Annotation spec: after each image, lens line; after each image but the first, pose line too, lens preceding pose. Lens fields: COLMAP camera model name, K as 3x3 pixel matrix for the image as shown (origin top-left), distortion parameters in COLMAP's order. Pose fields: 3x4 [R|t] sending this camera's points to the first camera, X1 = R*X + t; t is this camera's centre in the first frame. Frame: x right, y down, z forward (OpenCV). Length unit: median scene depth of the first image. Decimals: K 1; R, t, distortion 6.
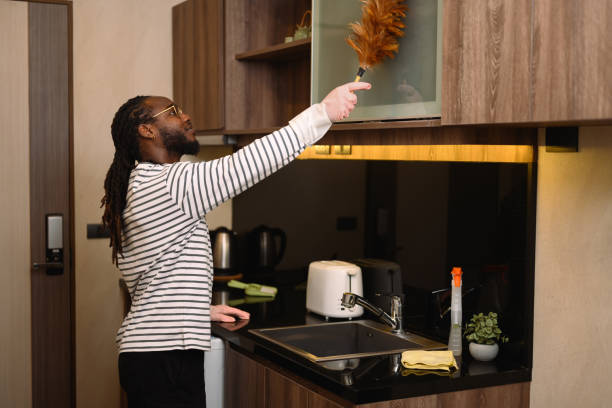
lens RADIAL K [[905.1, 0, 306.0], [0, 905.1, 204.0], [0, 0, 1]] dist [0.024190, 0.075274]
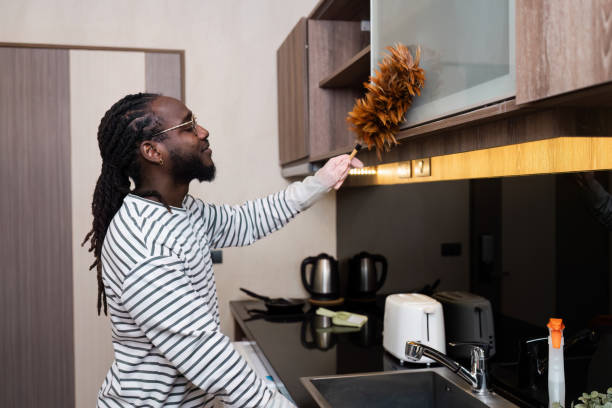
lens RADIAL K [[610.0, 0, 296.7], [0, 610.0, 203.6], [0, 0, 1]] dist [0.007466, 0.020285]
pose [[0.966908, -0.018479, -0.254457, 0.075075], [0.006881, 0.998900, -0.046393, 0.000070], [0.255034, 0.043106, 0.965971, 0.383532]]
